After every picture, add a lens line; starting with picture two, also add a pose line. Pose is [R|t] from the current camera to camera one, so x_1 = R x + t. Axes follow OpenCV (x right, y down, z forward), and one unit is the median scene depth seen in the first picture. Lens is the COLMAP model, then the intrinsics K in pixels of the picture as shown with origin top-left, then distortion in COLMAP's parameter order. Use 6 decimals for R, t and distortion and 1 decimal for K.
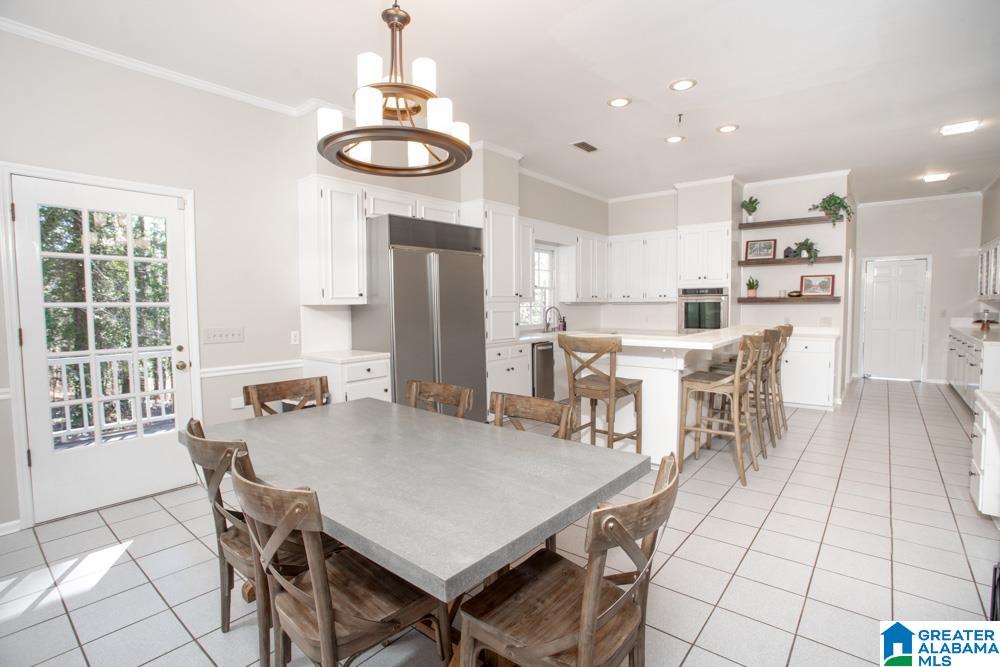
lens RADIAL K [[481.2, 0, 499.4], [0, 481.2, 330.4], [0, 0, 1]] dist [-0.046066, 0.004730]
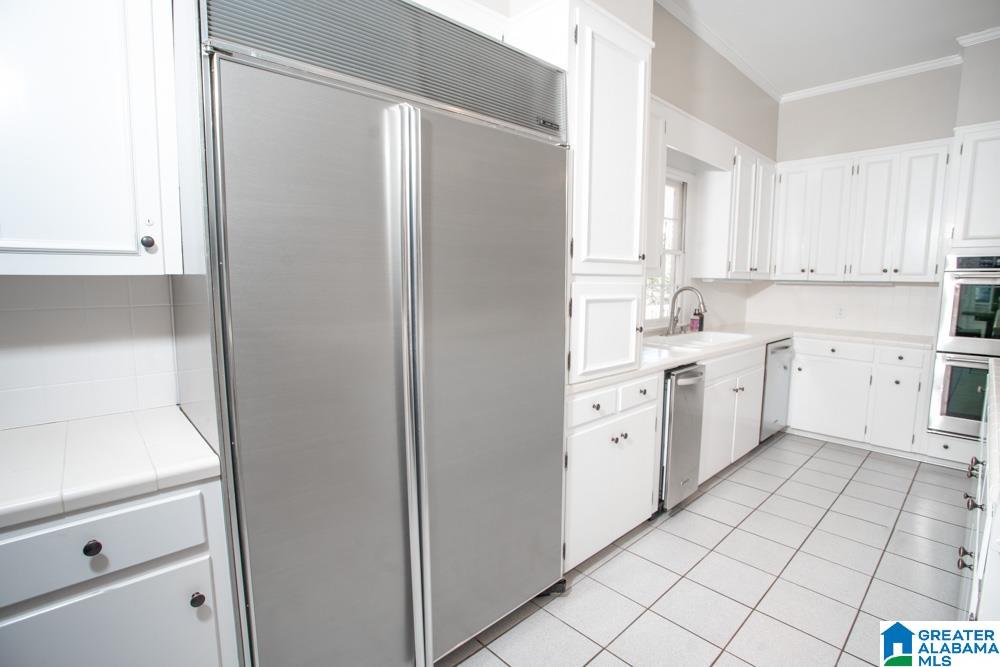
lens RADIAL K [[481.2, 0, 502.2], [0, 481.2, 333.8], [0, 0, 1]] dist [-0.046066, 0.004730]
pose [[0.992442, 0.027333, -0.119630, -0.030907], [-0.020397, 0.998060, 0.058822, -0.030557], [0.121006, -0.055938, 0.991074, 0.564597]]
